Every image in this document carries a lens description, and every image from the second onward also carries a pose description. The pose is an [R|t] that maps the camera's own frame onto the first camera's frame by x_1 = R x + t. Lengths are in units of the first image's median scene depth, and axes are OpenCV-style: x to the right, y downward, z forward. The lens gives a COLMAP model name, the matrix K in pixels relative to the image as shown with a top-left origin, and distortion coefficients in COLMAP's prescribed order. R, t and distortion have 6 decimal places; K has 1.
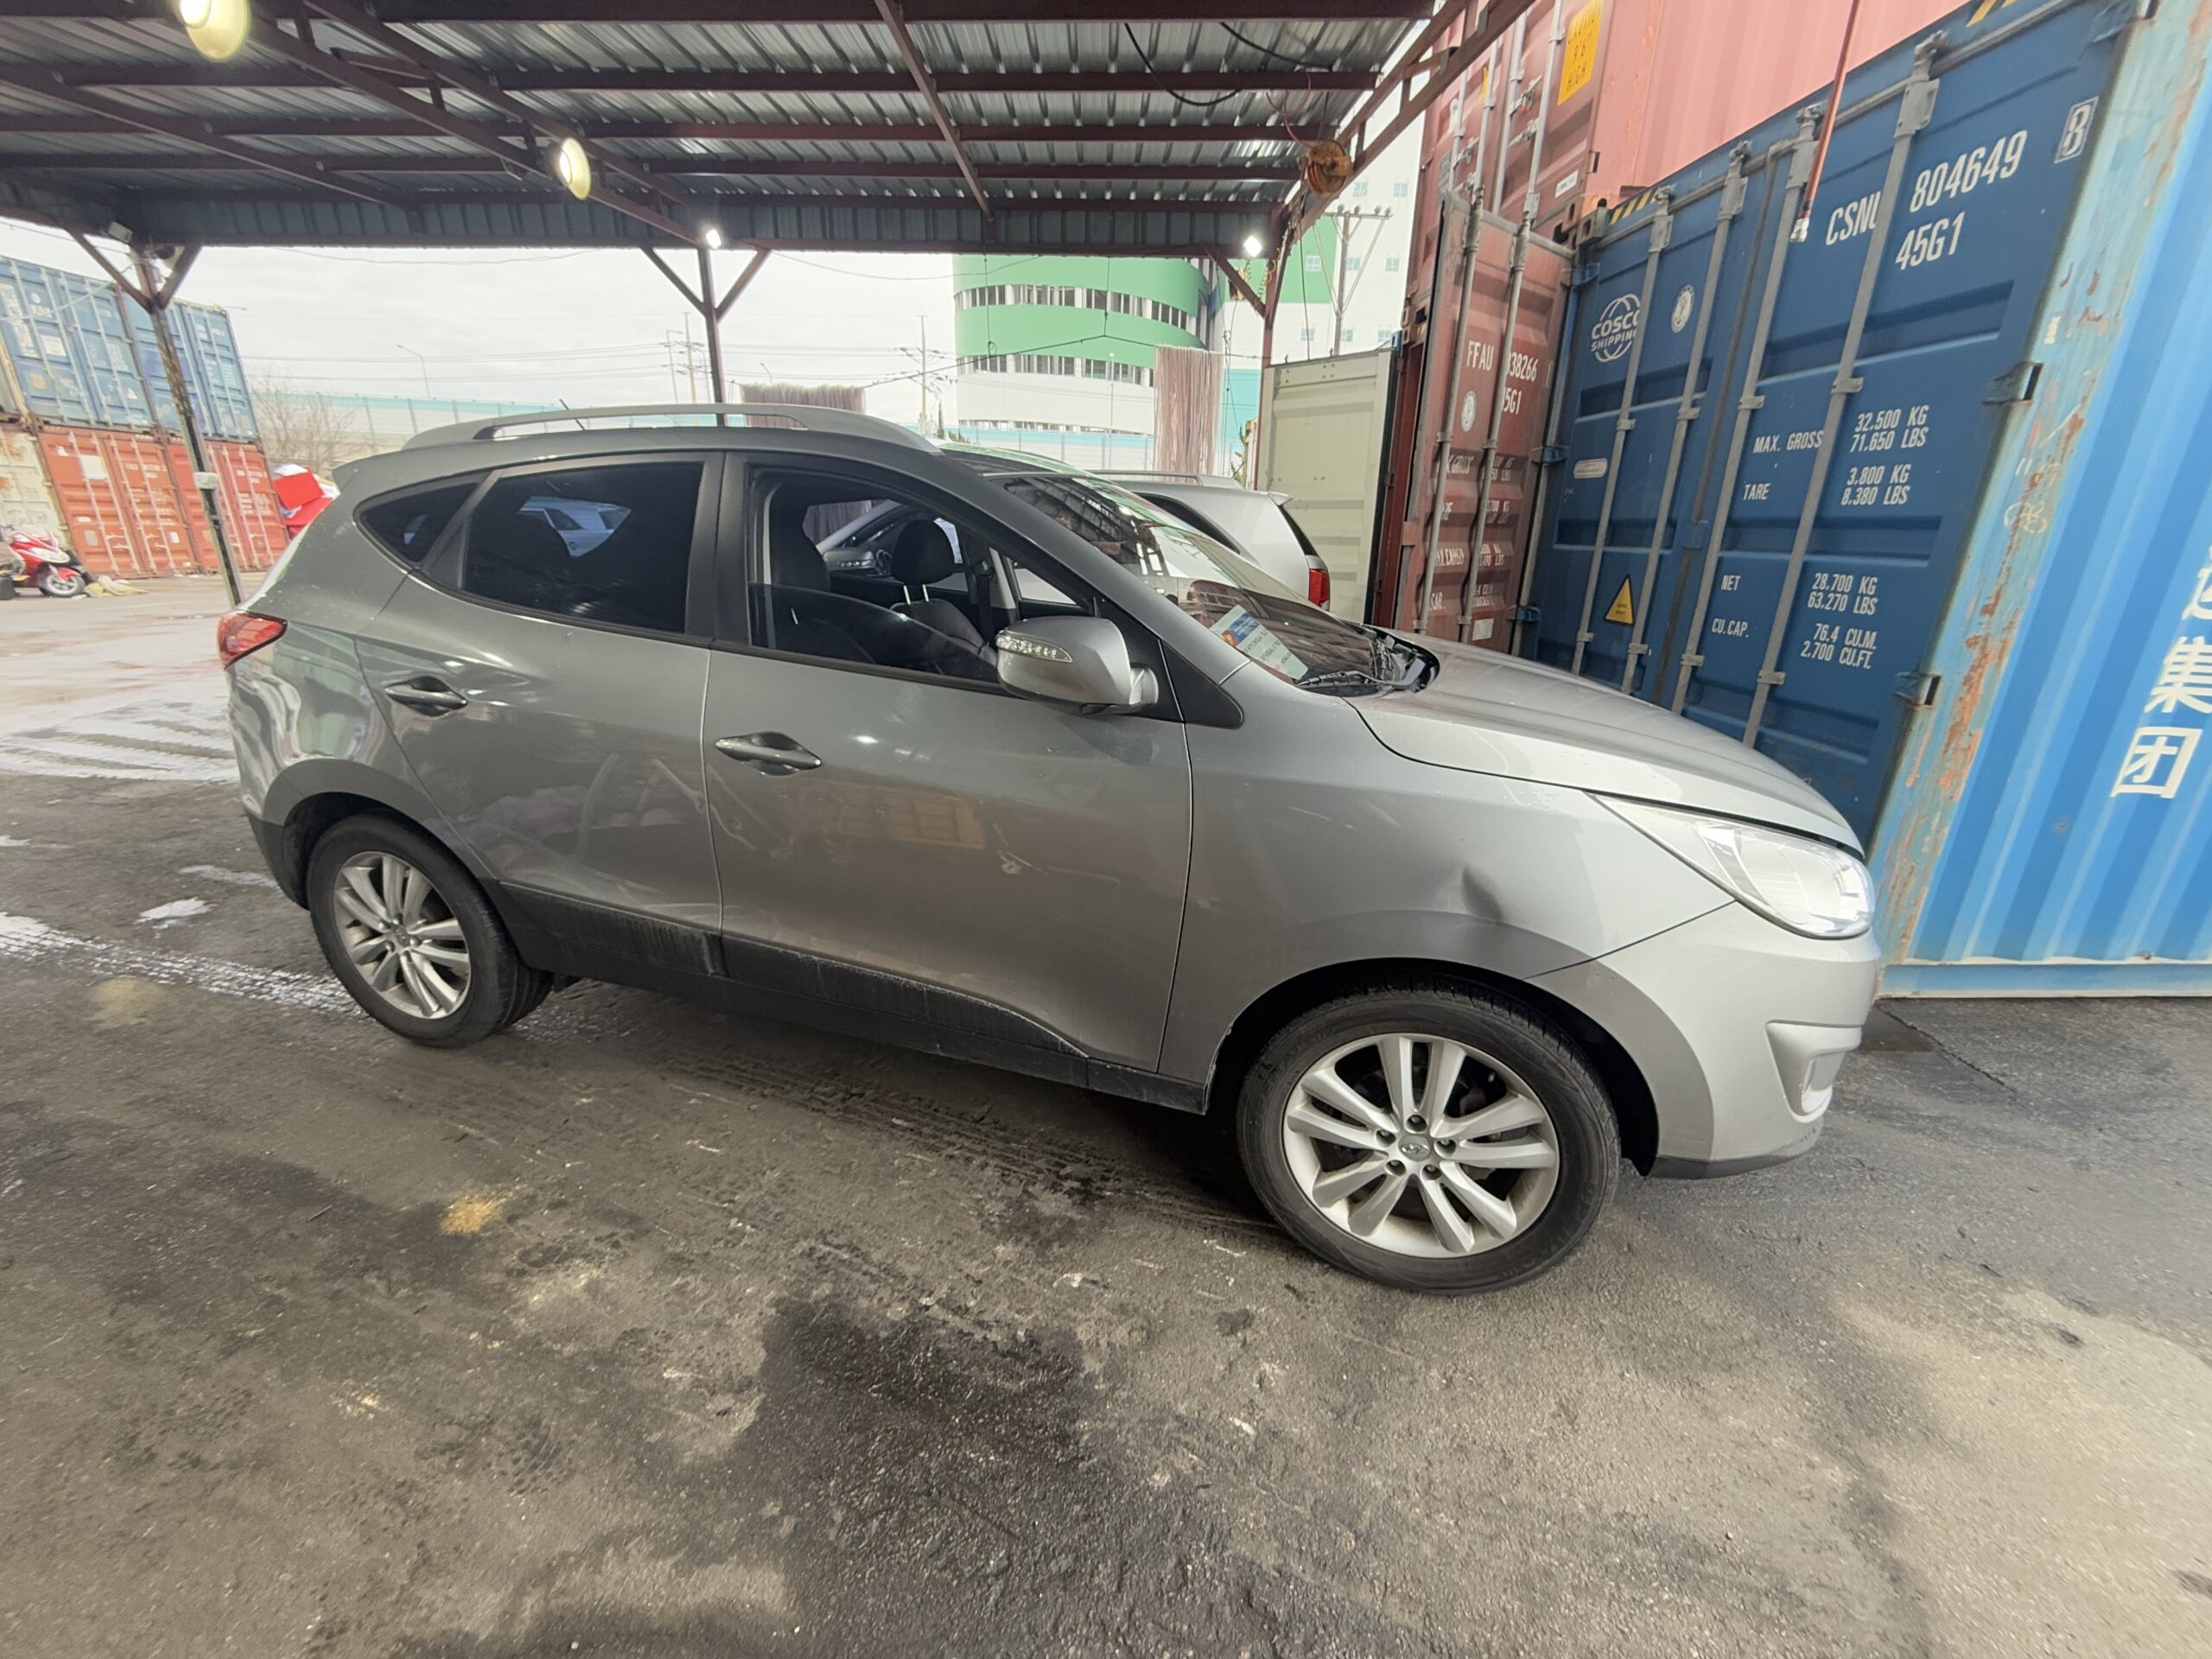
lens RADIAL K [[883.2, 0, 1102.0], [0, 883.2, 823.8], [0, 0, 1]] dist [0.000333, -0.000349]
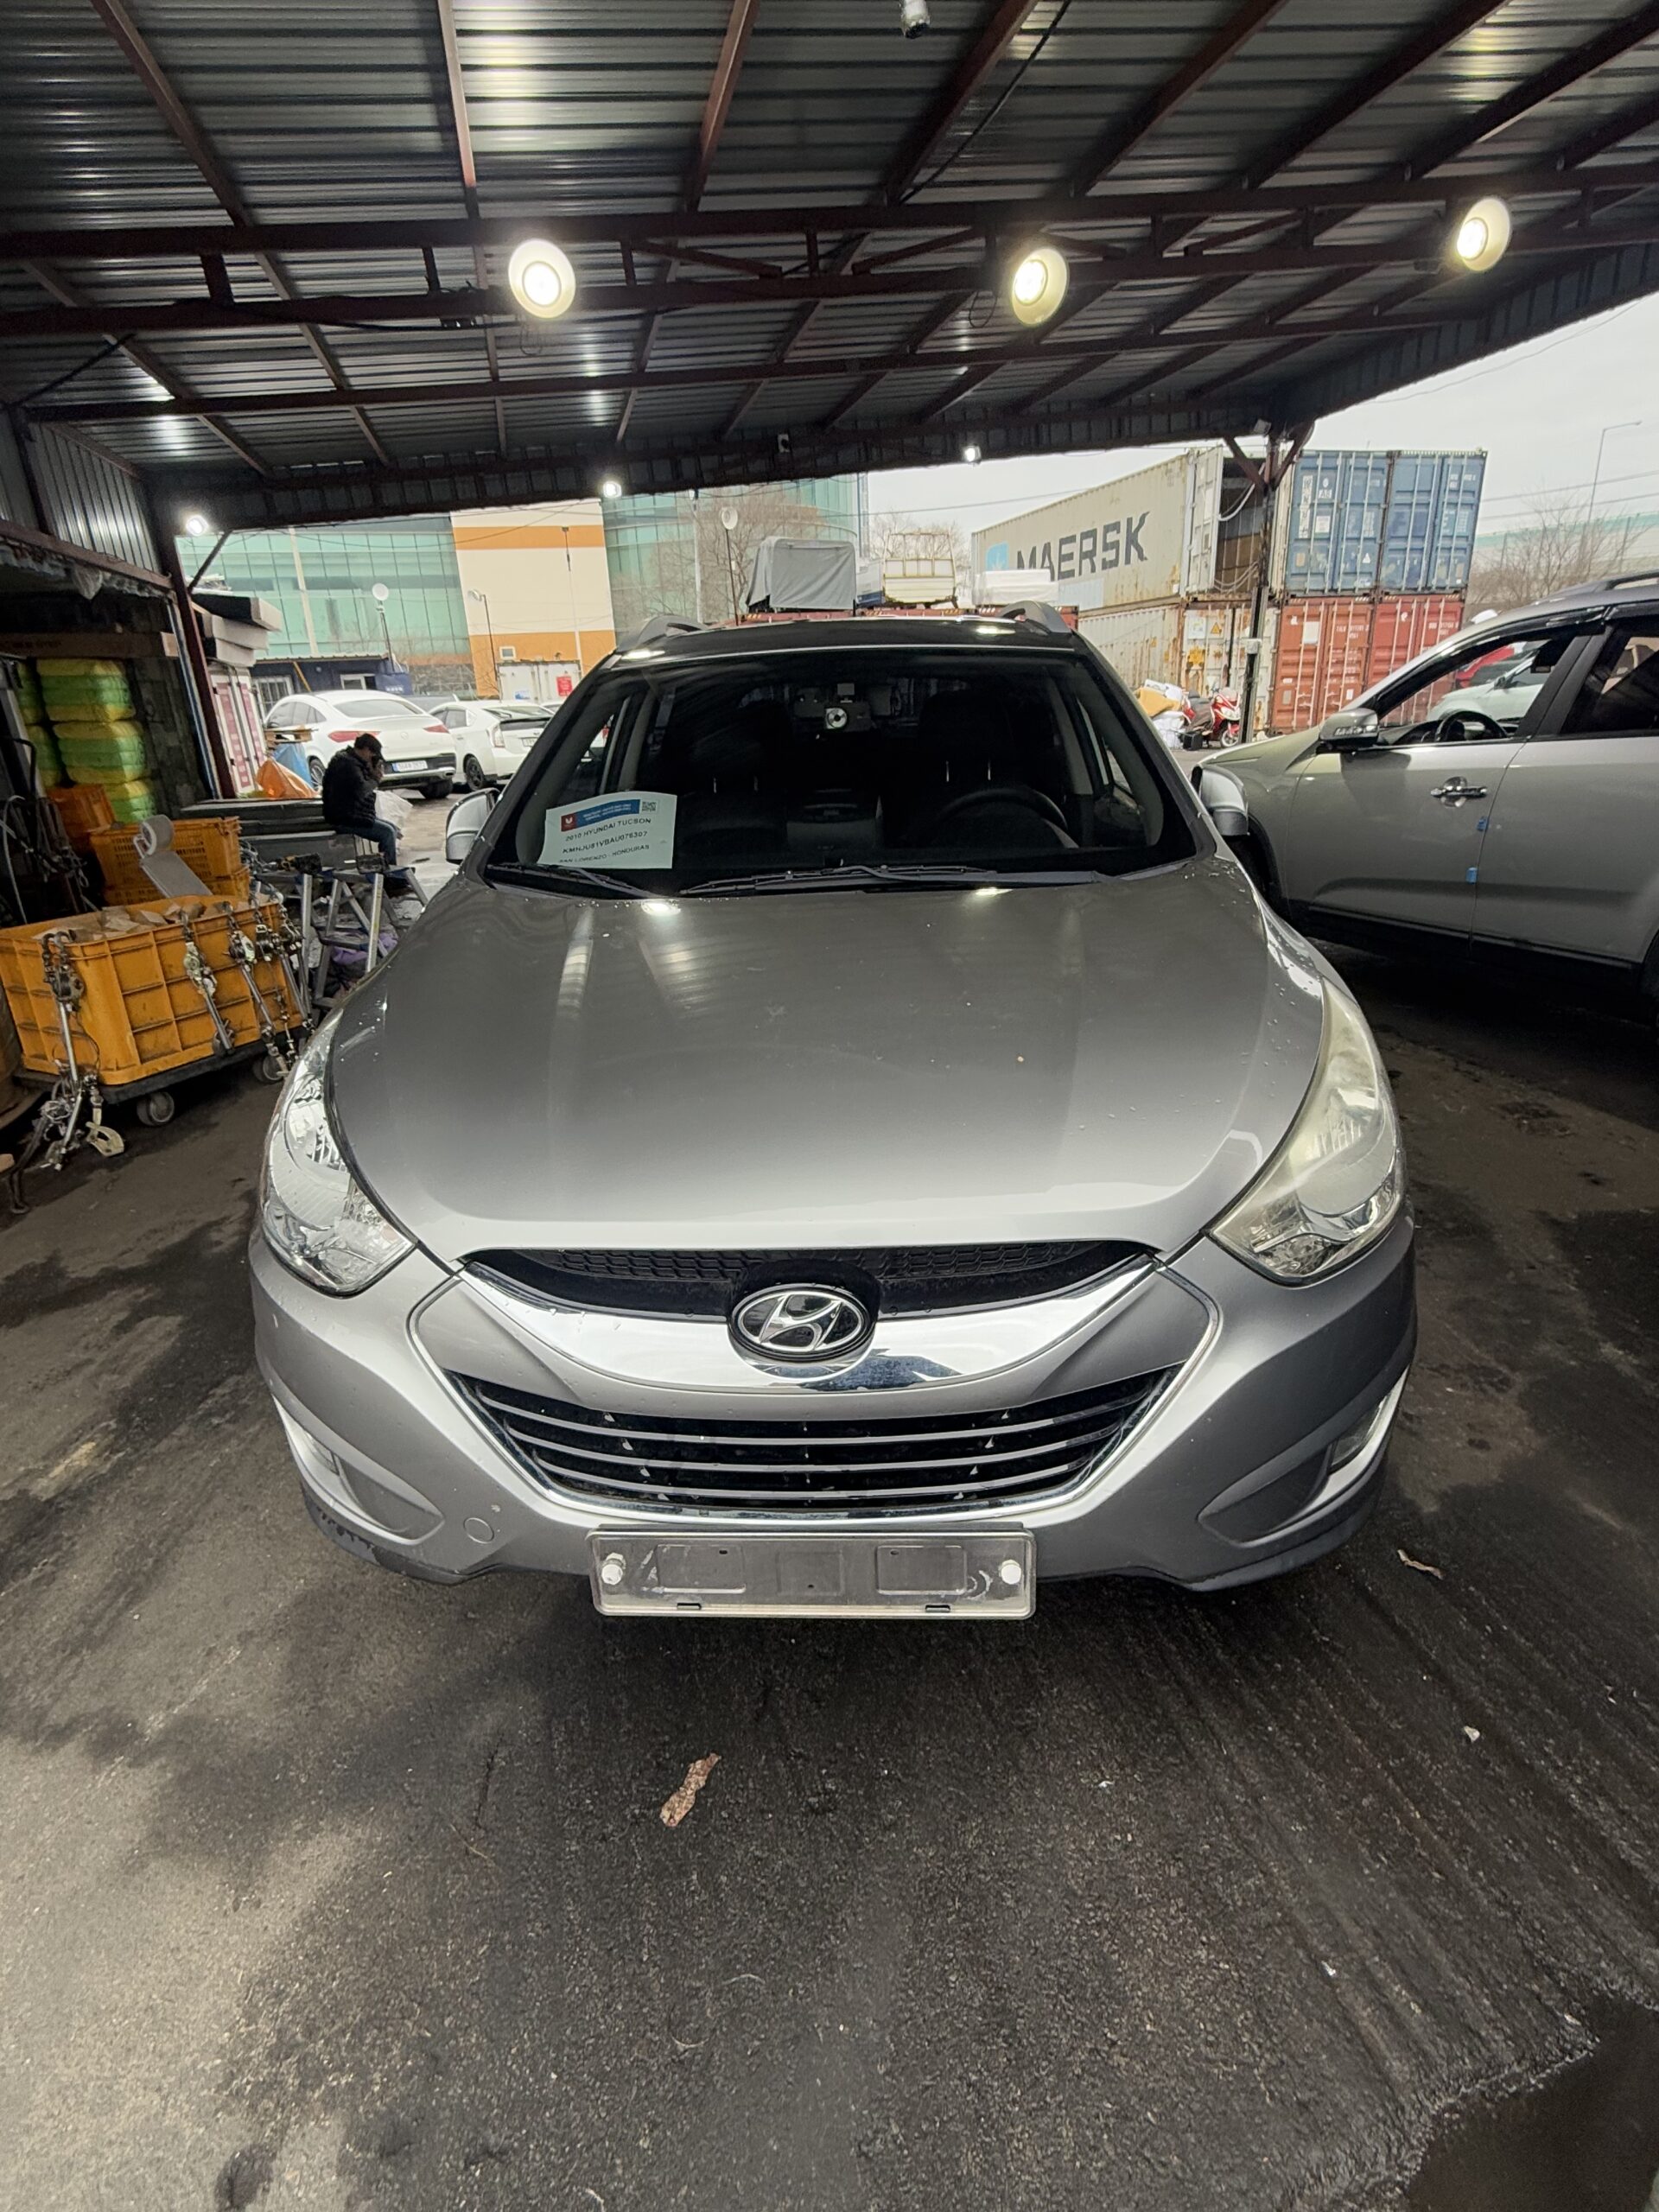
lens RADIAL K [[1093.7, 0, 825.5], [0, 1093.7, 1092.7], [0, 0, 1]] dist [0.003171, -0.000285]
pose [[0.250294, 0.310669, -0.916972, 0.155969], [-0.268625, 0.932217, 0.242511, -0.031868], [0.930158, 0.185623, 0.316781, 0.096656]]
